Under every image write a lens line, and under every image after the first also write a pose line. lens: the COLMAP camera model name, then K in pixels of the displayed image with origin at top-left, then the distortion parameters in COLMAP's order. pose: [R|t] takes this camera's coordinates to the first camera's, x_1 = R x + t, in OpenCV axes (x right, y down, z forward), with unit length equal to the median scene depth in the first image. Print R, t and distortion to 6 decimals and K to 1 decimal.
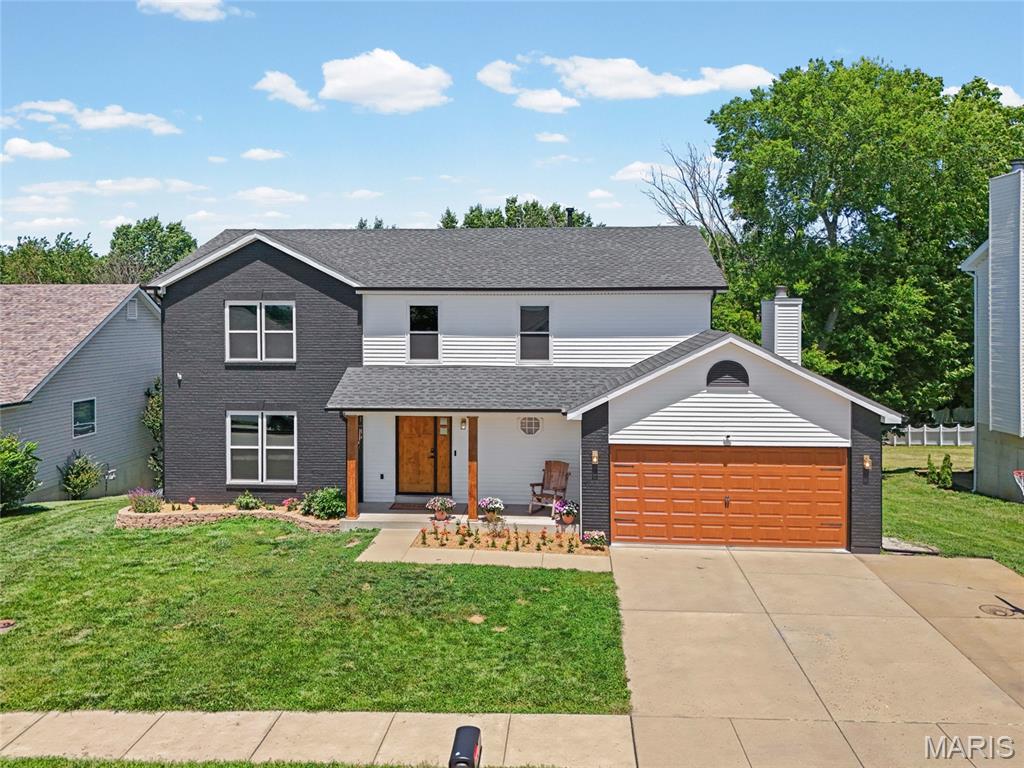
lens RADIAL K [[705.1, 0, 512.0], [0, 705.1, 384.0], [0, 0, 1]] dist [0.026654, -0.000221]
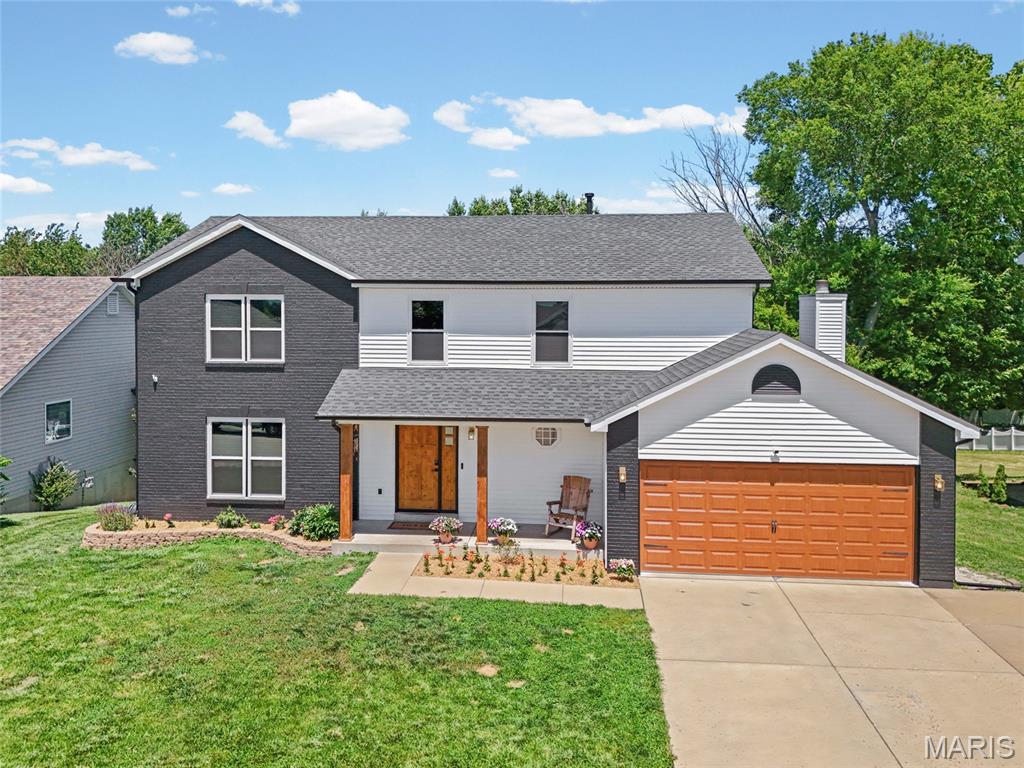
lens RADIAL K [[727.6, 0, 512.0], [0, 727.6, 384.0], [0, 0, 1]] dist [0.032694, -0.003526]
pose [[0.999955, 0.004070, -0.008528, -0.010420], [-0.004047, 0.999988, 0.002695, -0.008743], [0.008539, -0.002660, 0.999960, 0.084442]]
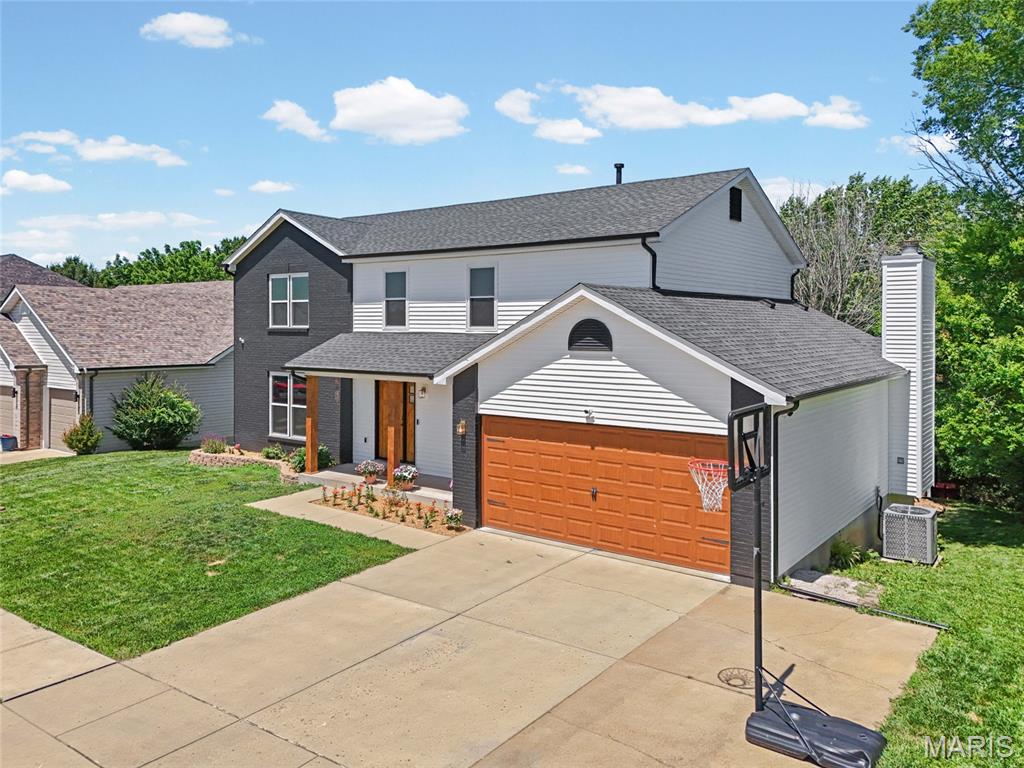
lens RADIAL K [[705.1, 0, 512.0], [0, 705.1, 384.0], [0, 0, 1]] dist [0.026654, -0.000221]
pose [[0.869085, 0.044243, -0.492681, 0.540955], [-0.048775, 0.998803, 0.003654, 0.037643], [0.492253, 0.020855, 0.870203, 0.219862]]
